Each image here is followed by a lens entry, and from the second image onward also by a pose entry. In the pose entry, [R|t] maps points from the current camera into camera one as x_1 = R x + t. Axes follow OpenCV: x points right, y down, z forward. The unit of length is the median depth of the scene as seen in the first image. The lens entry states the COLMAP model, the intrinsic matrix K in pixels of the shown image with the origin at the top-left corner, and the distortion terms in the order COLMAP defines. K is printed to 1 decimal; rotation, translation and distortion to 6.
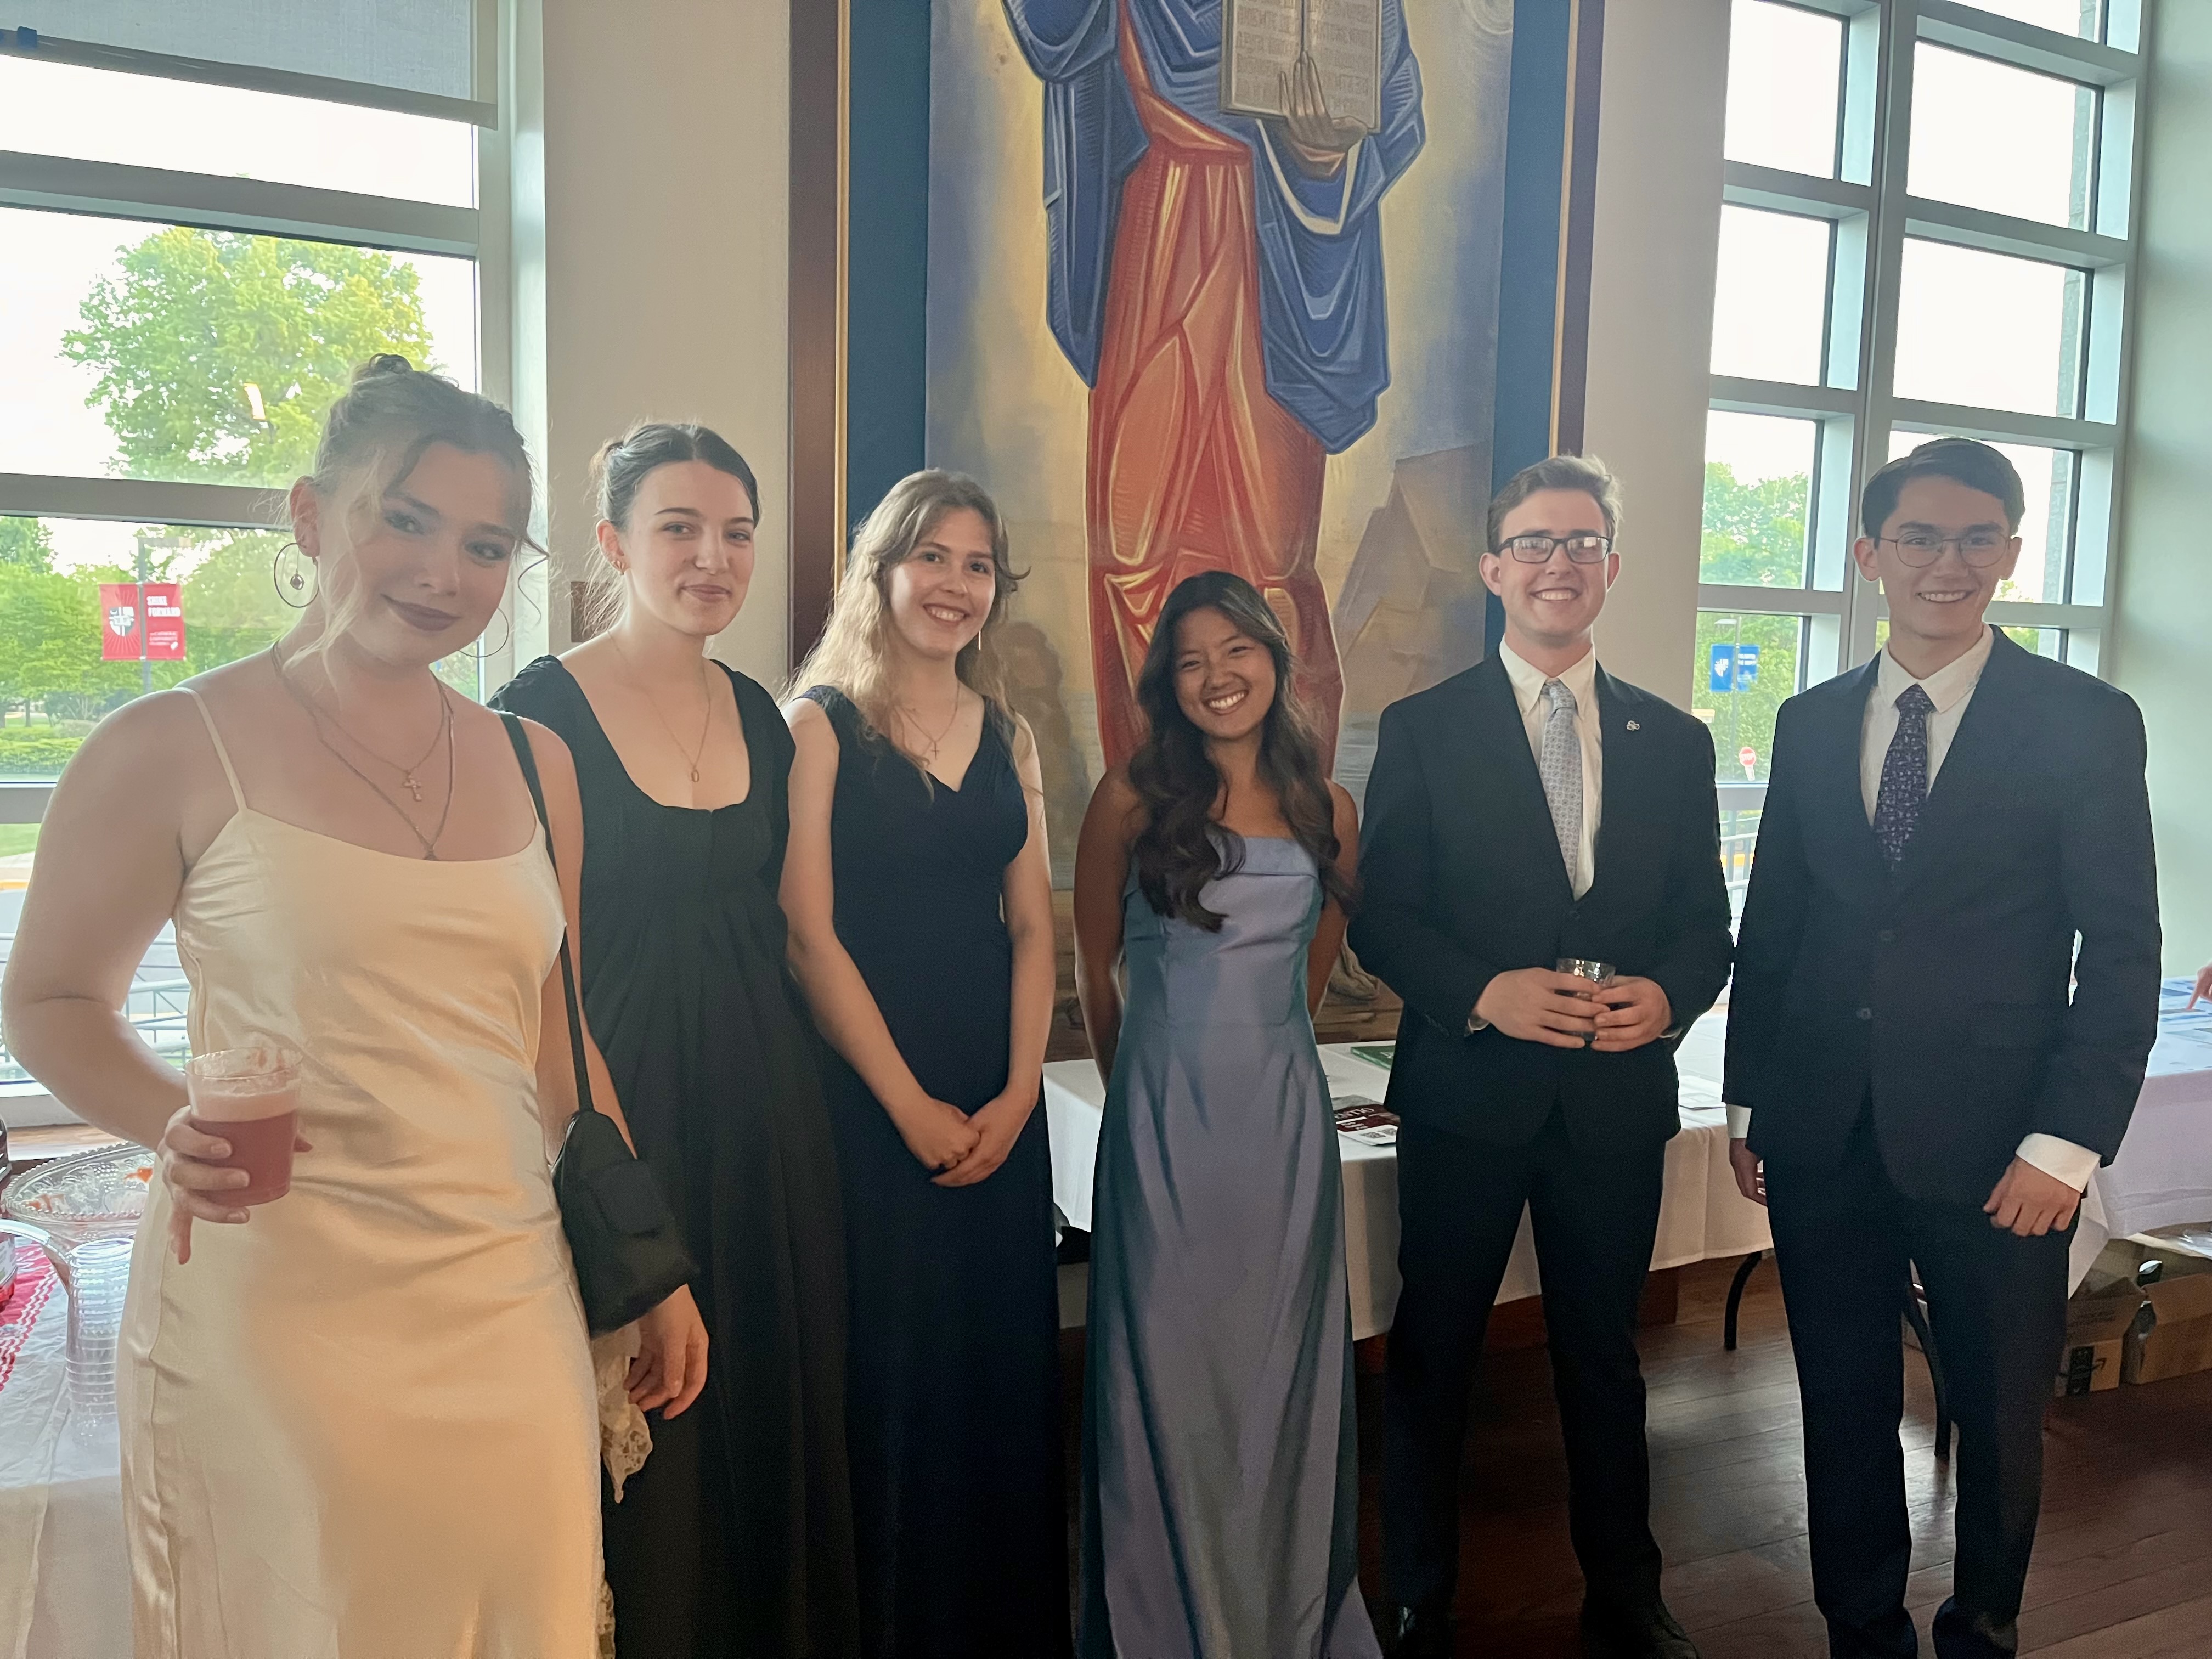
lens RADIAL K [[1669.5, 0, 1106.0], [0, 1669.5, 829.5], [0, 0, 1]] dist [0.001021, -0.004193]
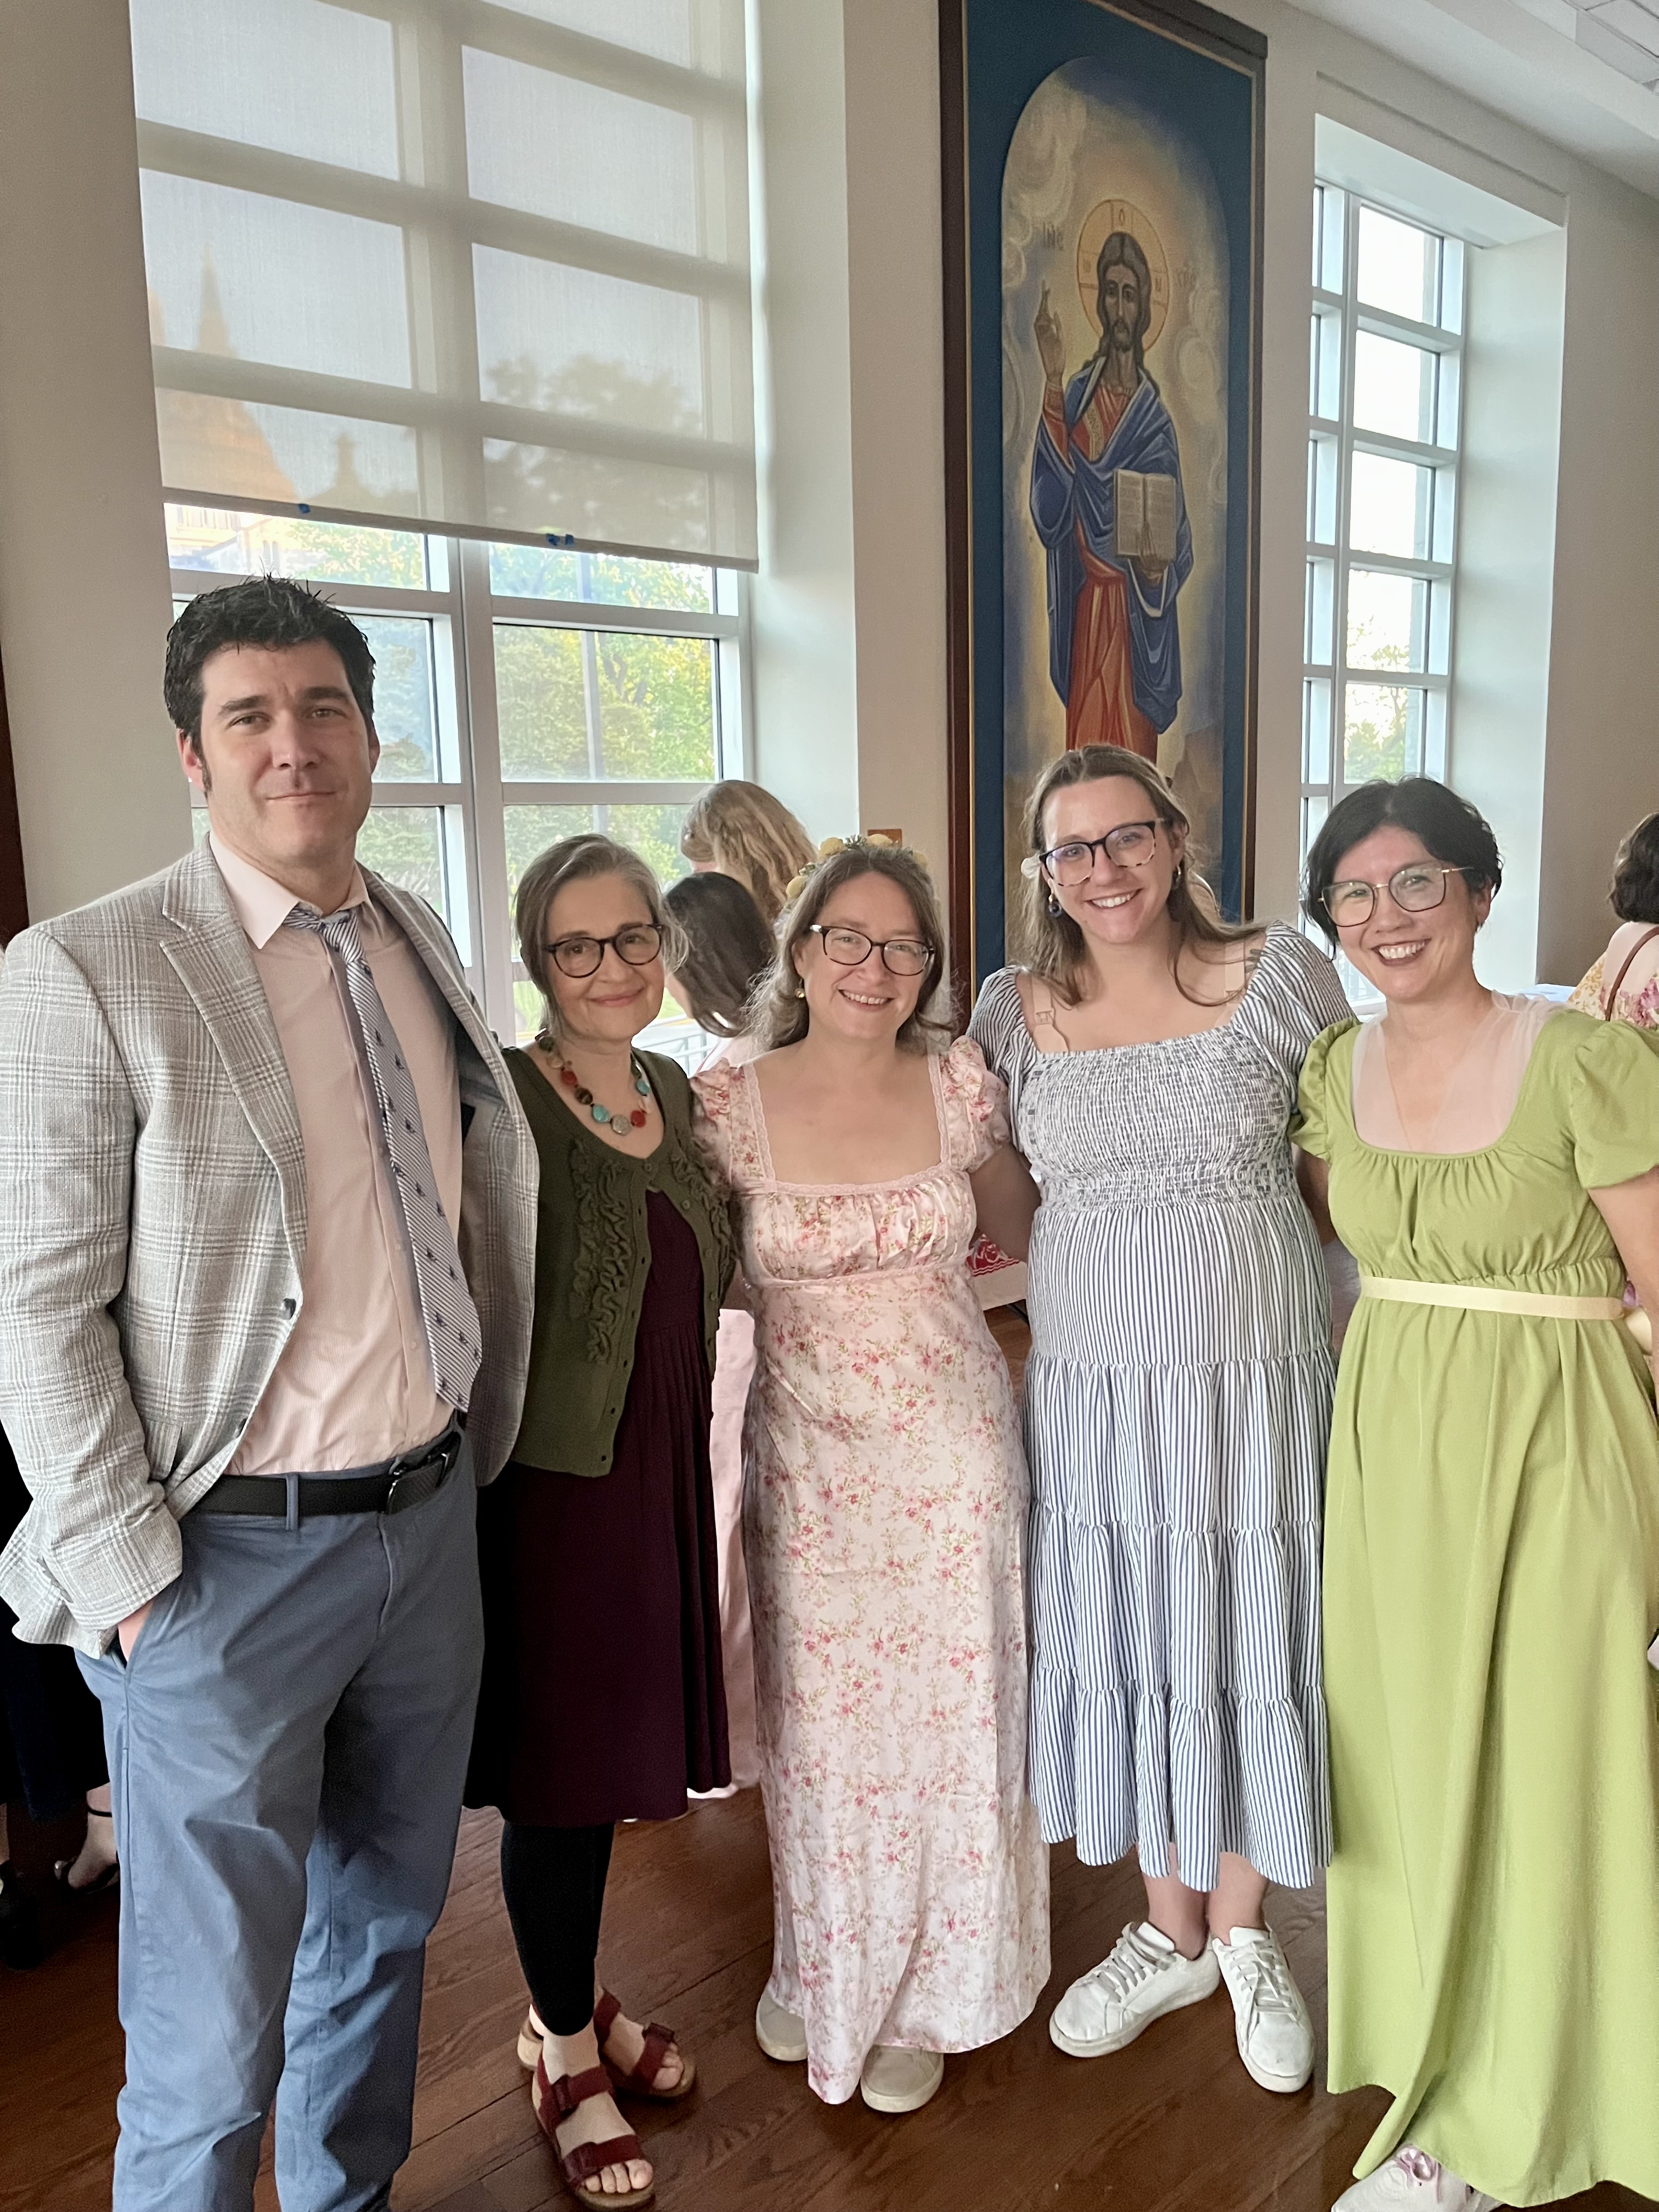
lens RADIAL K [[1669.5, 0, 829.5], [0, 1669.5, 1106.0], [0, 0, 1]] dist [0.001021, -0.004193]
pose [[0.954795, -0.097104, 0.280958, -0.793836], [0.076840, 0.993642, 0.082291, 0.007198], [-0.287162, -0.056982, 0.956186, -0.716840]]
